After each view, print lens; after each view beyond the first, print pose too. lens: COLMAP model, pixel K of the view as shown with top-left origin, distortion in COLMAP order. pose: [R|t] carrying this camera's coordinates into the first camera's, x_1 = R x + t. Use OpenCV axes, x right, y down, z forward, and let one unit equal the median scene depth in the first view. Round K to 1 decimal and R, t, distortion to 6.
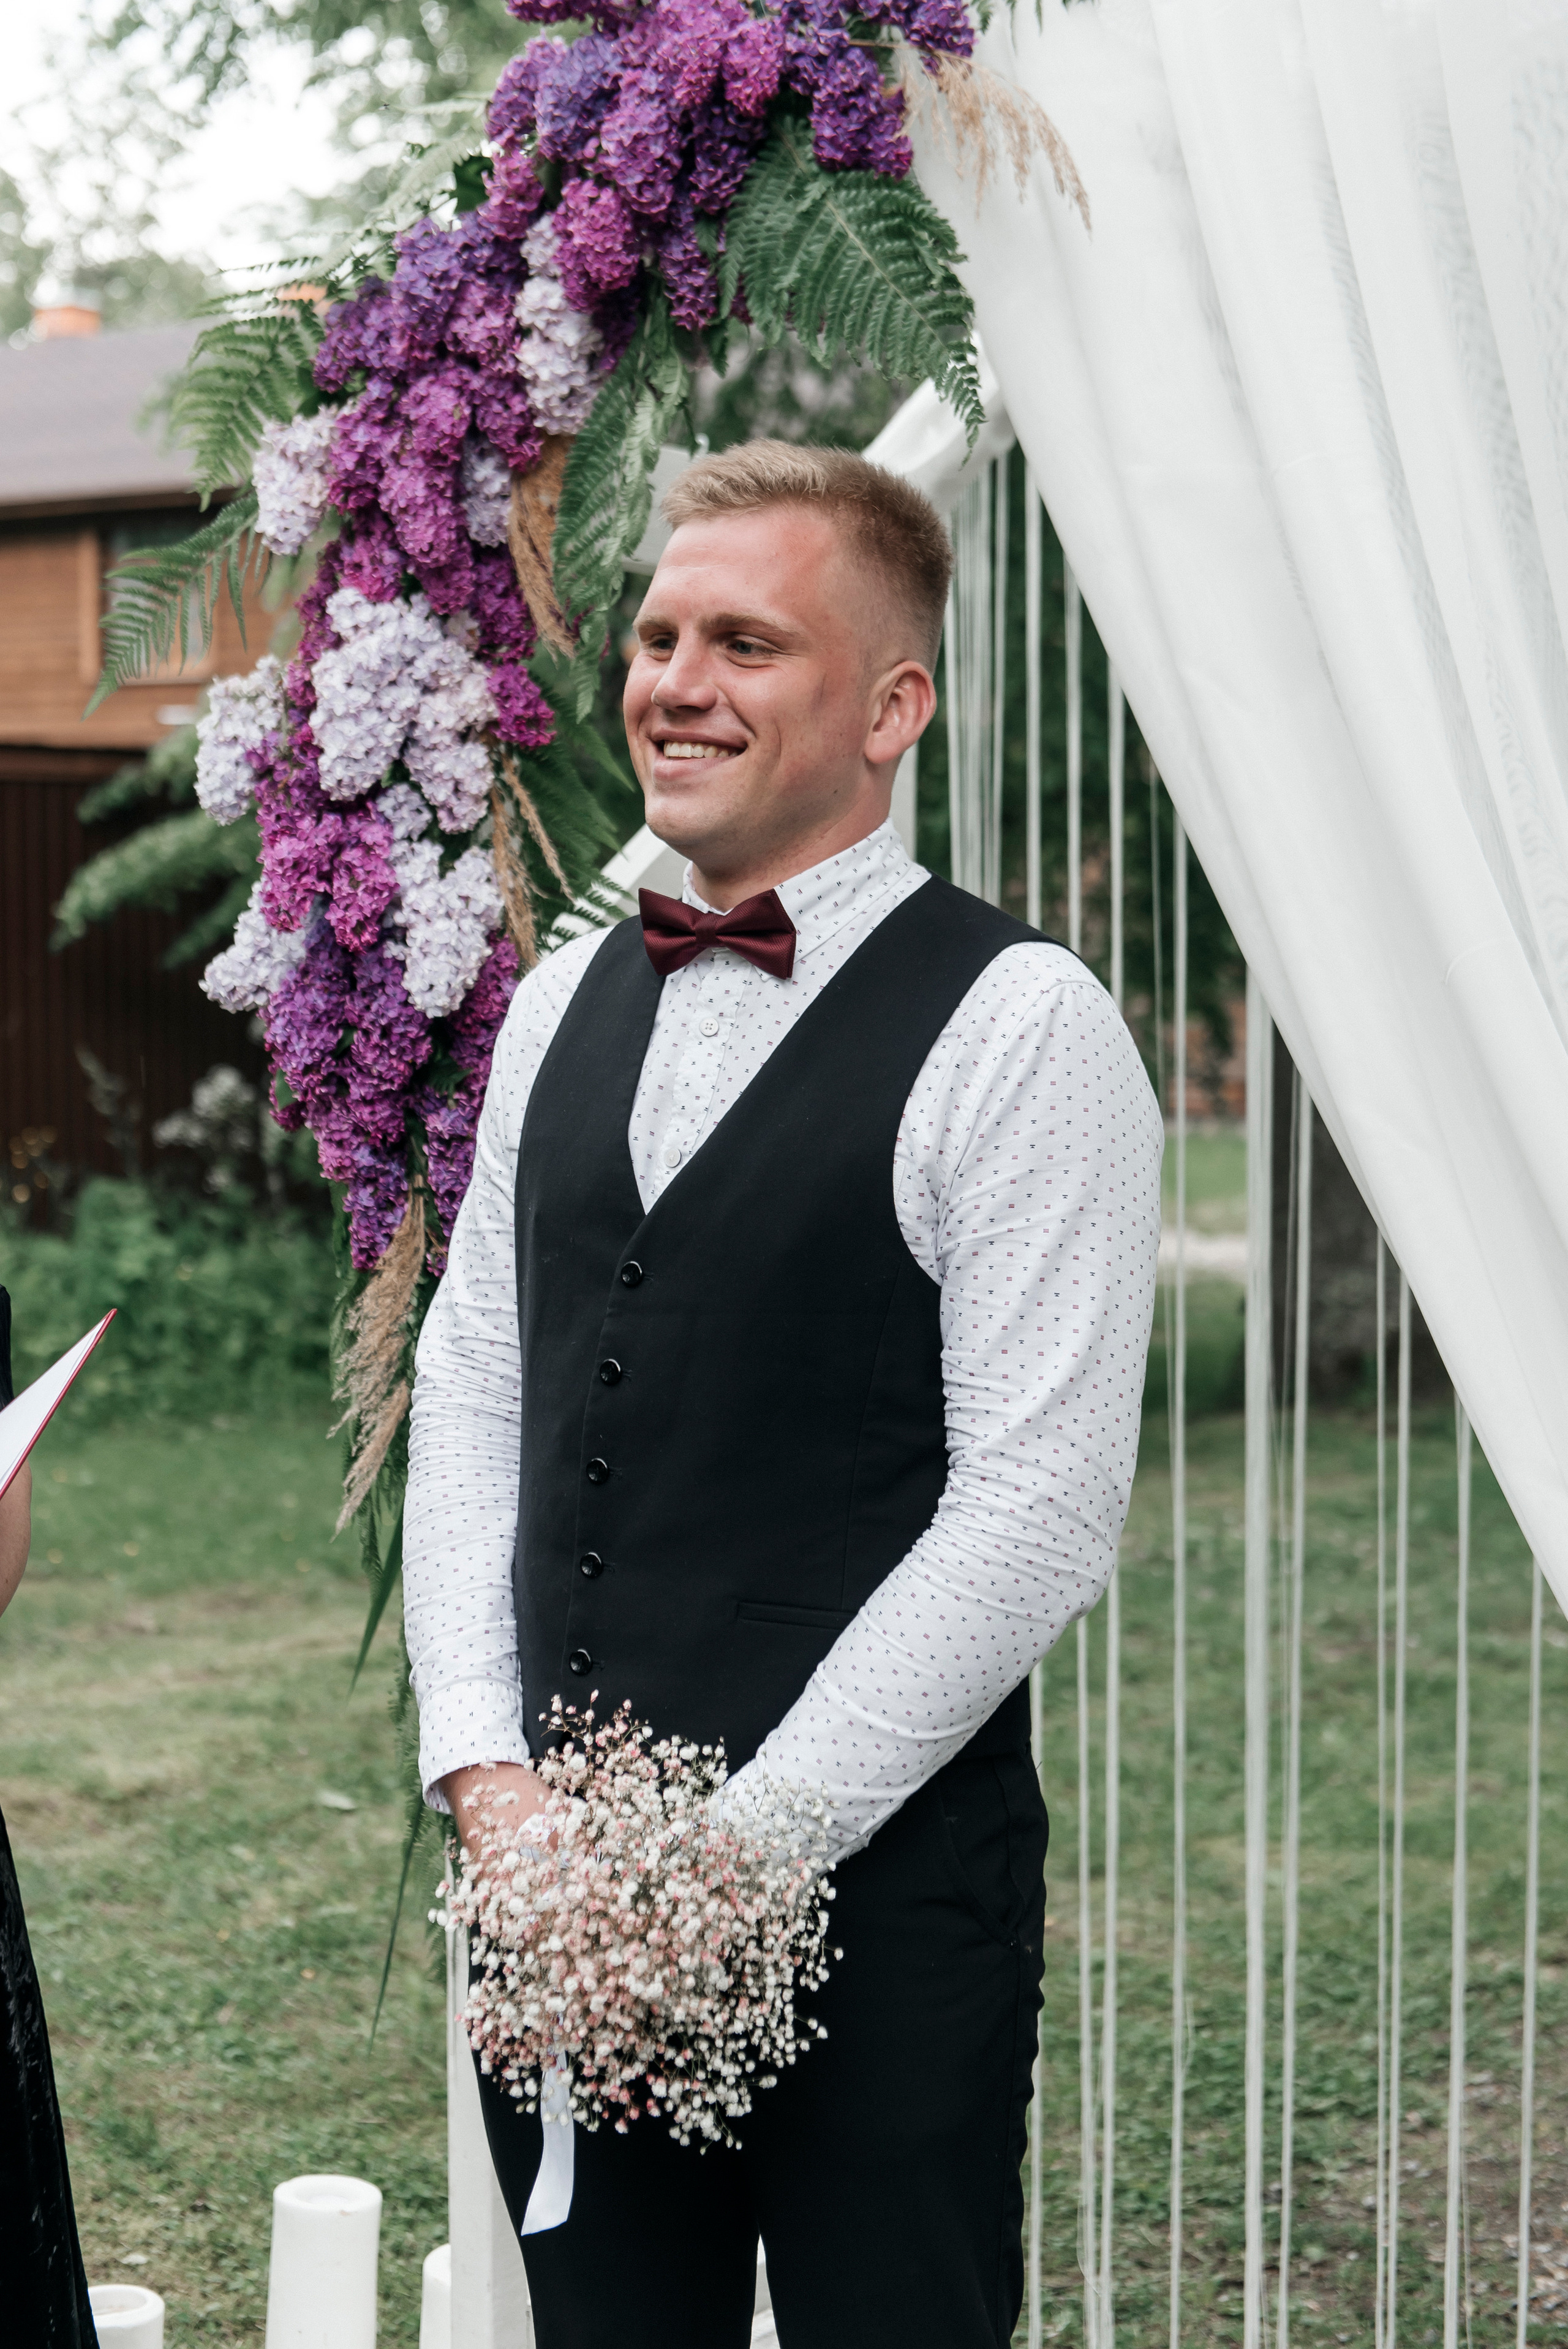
lens RADIAL K [[3578.9, 0, 787.1], [0, 3578.9, 1169.0], [0, 0, 1]] dist [-0.043071, 0.000000]
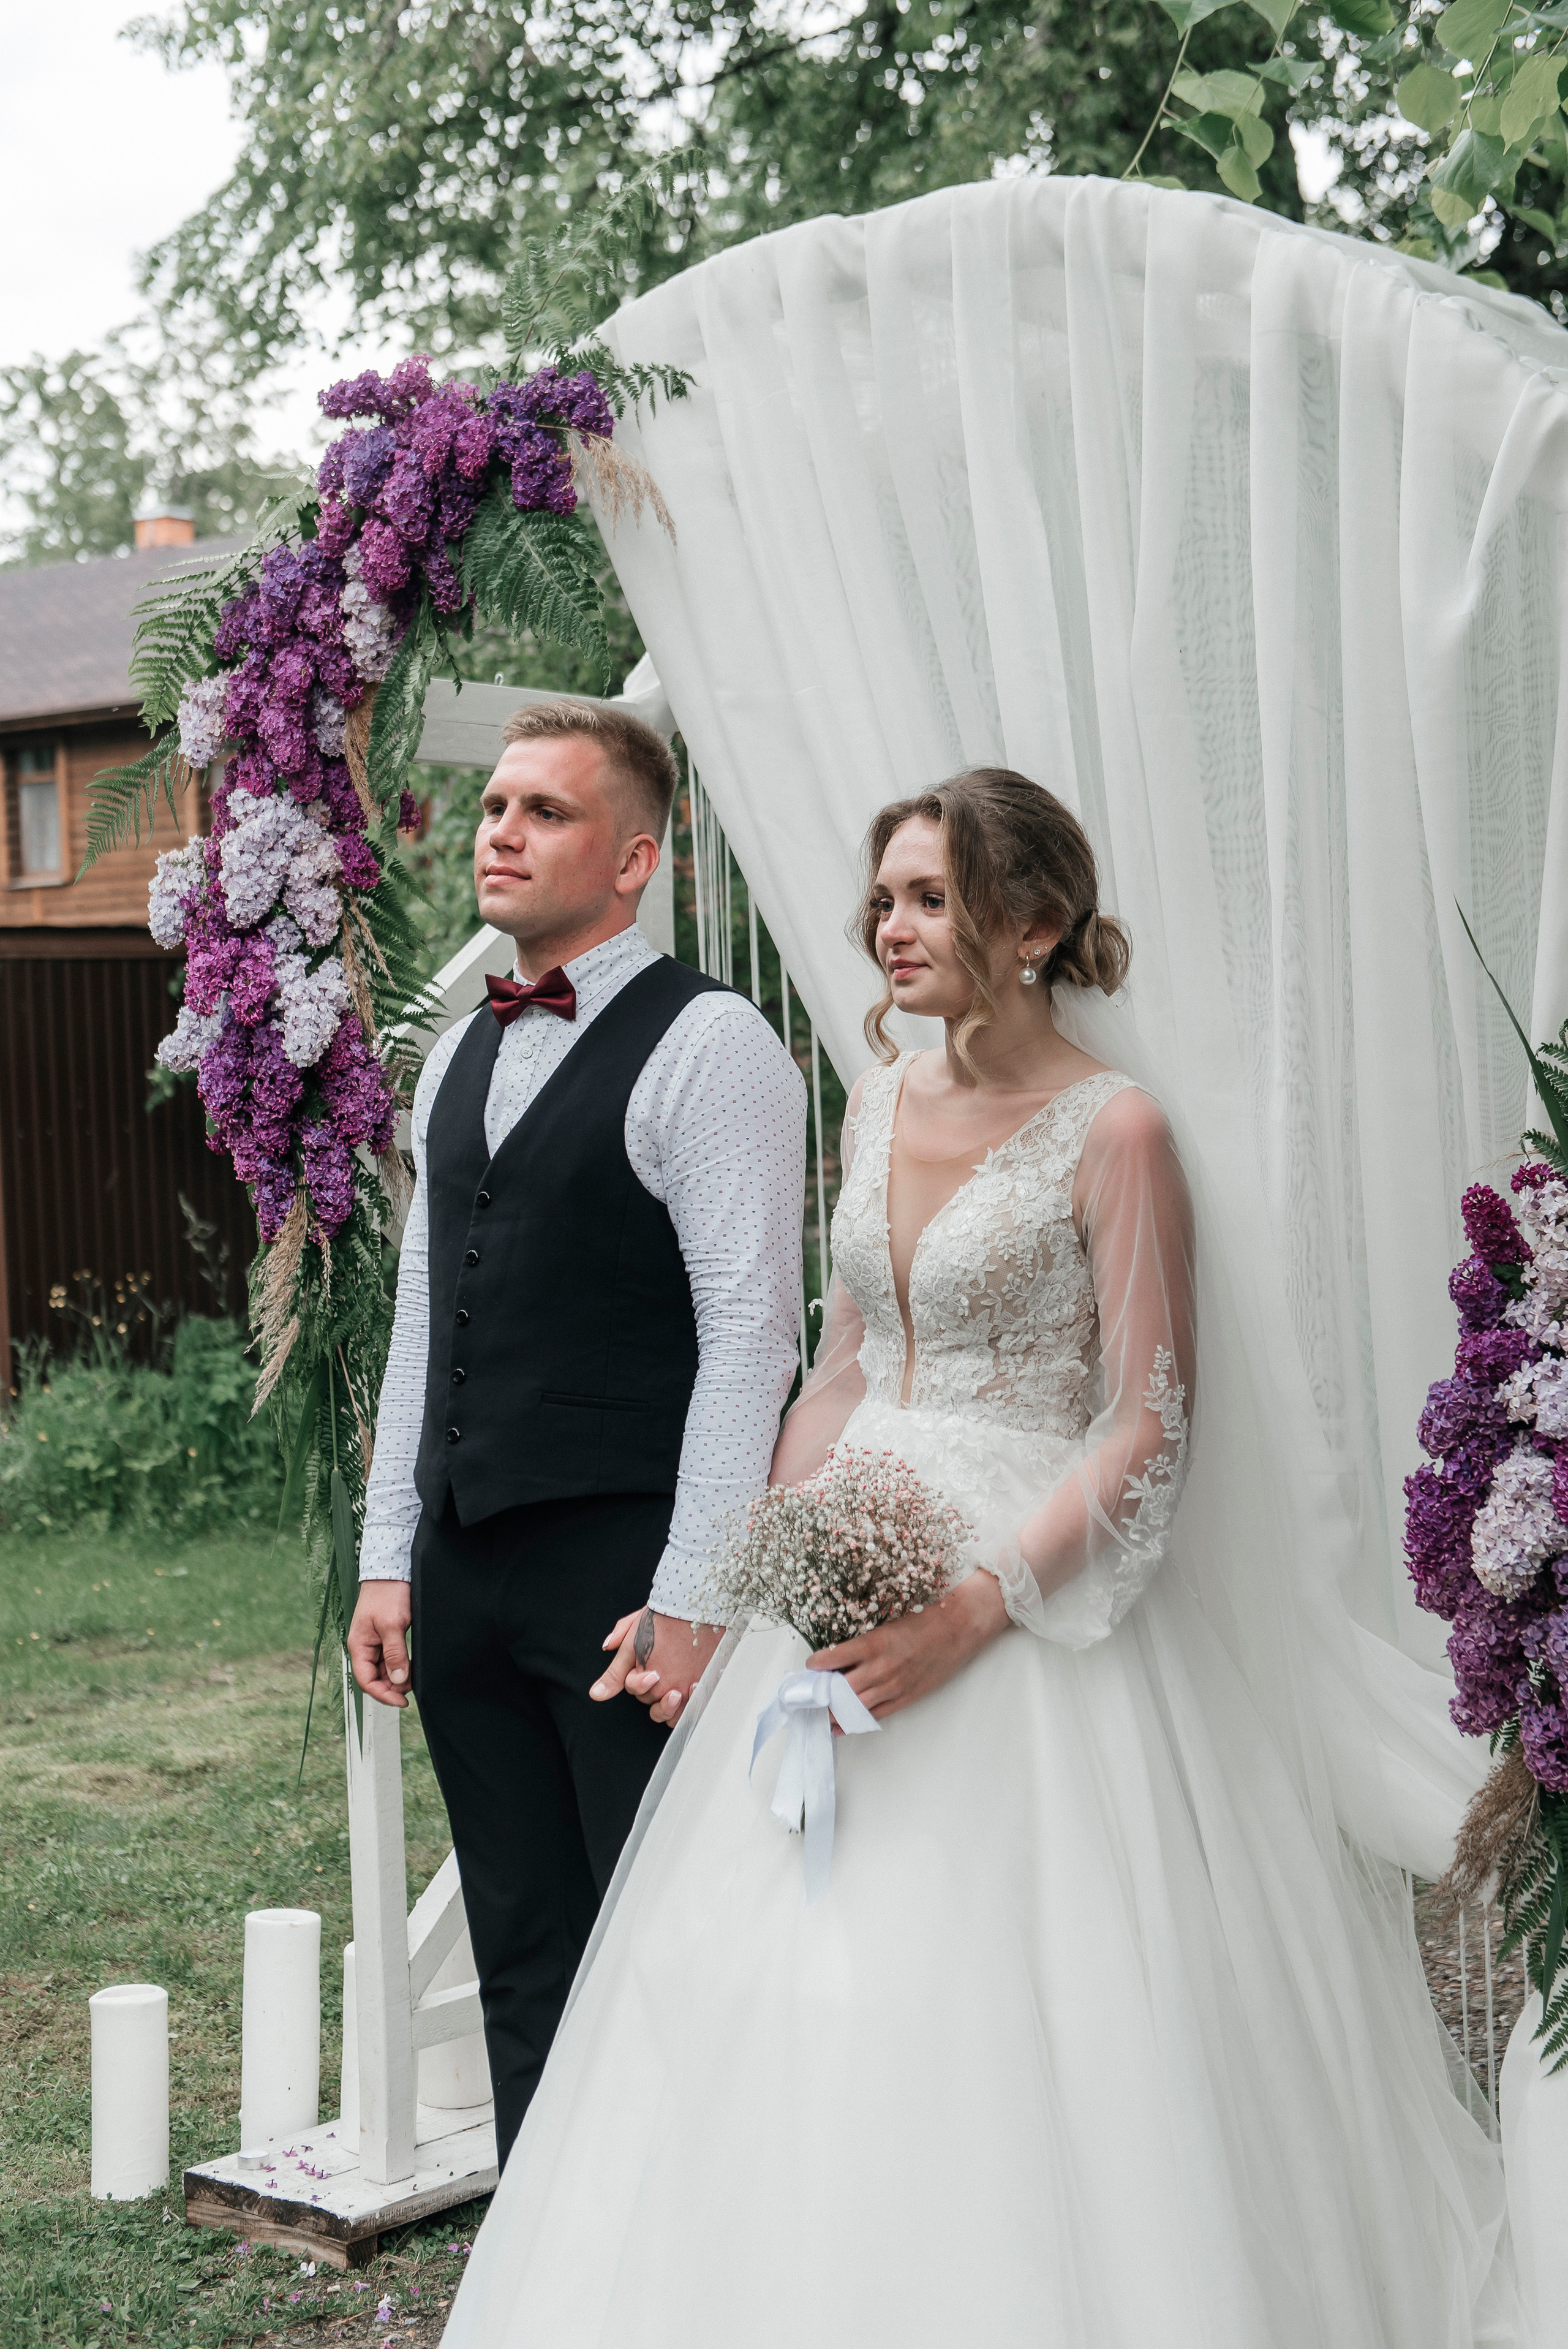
lens RADIAL K [[3578.9, 0, 780.3], [0, 3578.9, 1180.8], [0, 0, 1]] dist [-0.043071, 0.000000]
pose [[0.998664, -0.035804, -0.037272, 0.154502], [0.034157, 0.998451, -0.043924, 0.077009], [0.038787, 0.042593, 0.998339, -0.490603]]
